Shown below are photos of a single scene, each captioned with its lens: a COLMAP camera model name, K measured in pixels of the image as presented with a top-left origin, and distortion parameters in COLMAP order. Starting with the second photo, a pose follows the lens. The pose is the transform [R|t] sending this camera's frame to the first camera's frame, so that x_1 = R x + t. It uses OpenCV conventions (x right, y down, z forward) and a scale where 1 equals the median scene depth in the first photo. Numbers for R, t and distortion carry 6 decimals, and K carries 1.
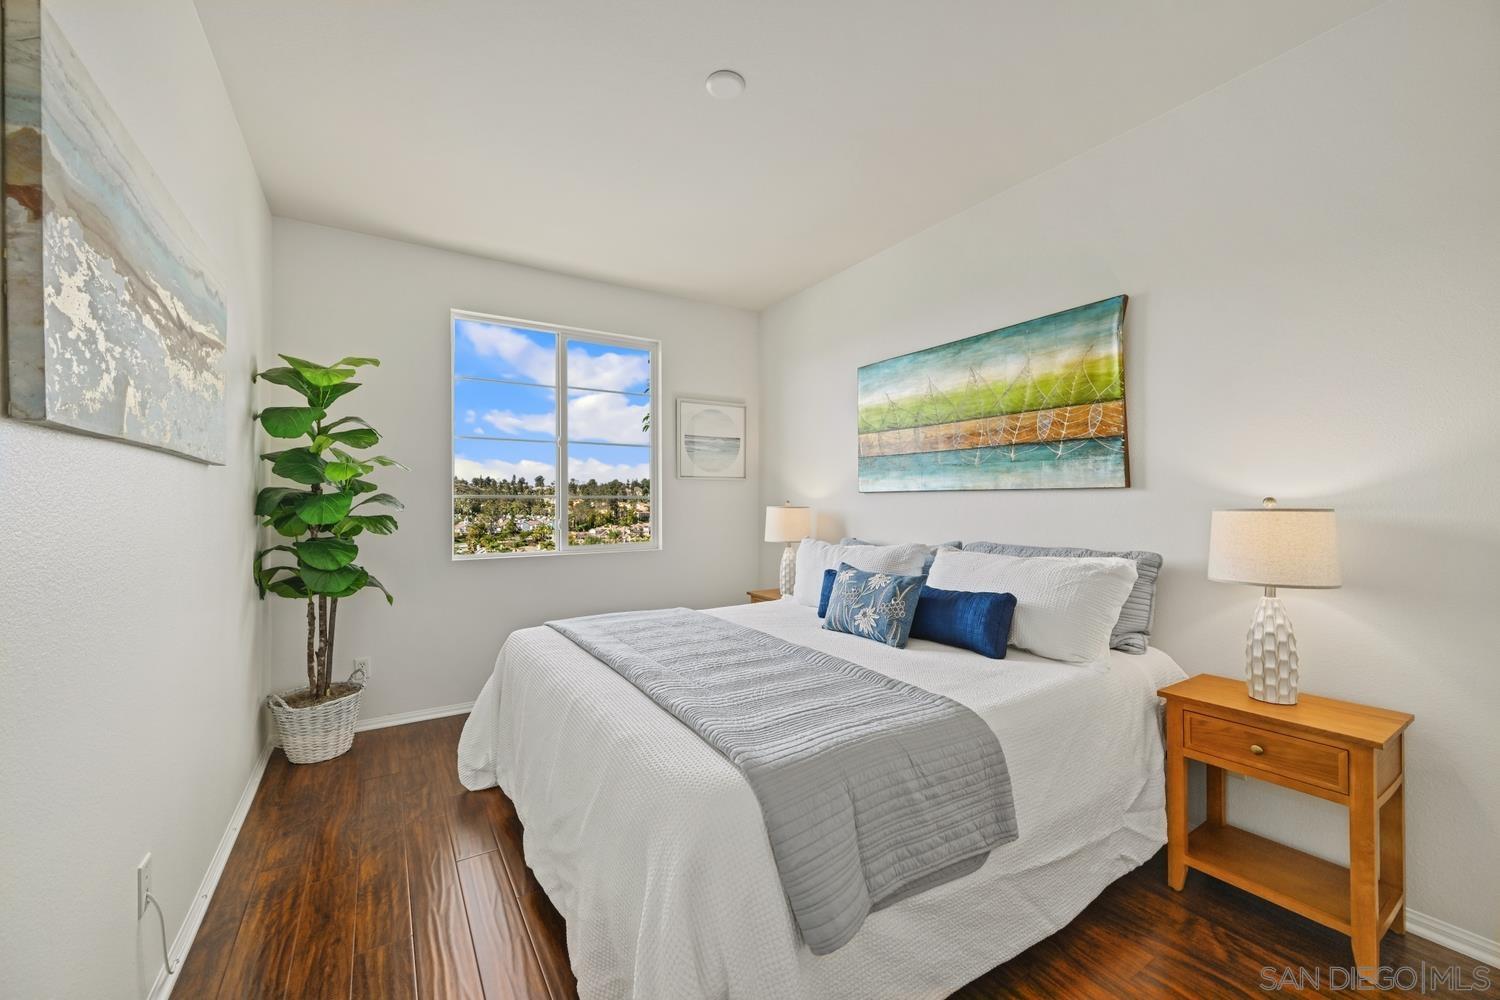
lens RADIAL K [[590.4, 0, 758.4], [0, 590.4, 505.2], [0, 0, 1]] dist [0.000283, 0.000067]
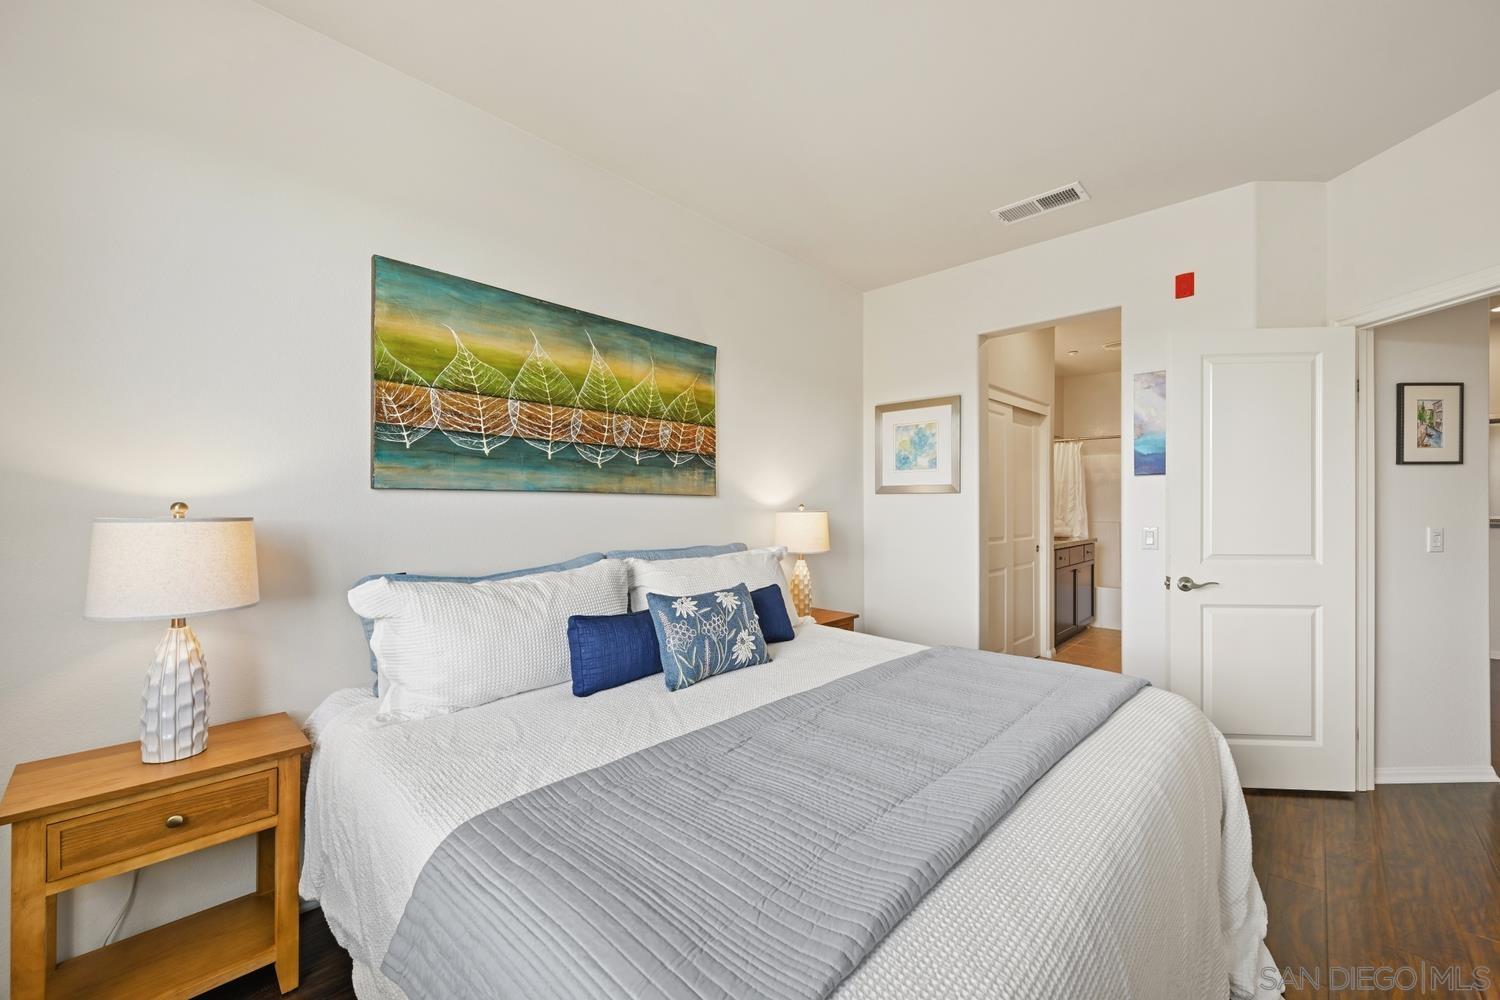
lens RADIAL K [[590.4, 0, 758.4], [0, 590.4, 505.2], [0, 0, 1]] dist [0.000283, 0.000067]
pose [[-0.230720, -0.000143, 0.973020, -0.601745], [-0.002395, 0.999997, -0.000421, -0.008019], [-0.973017, -0.002427, -0.230720, 1.093746]]
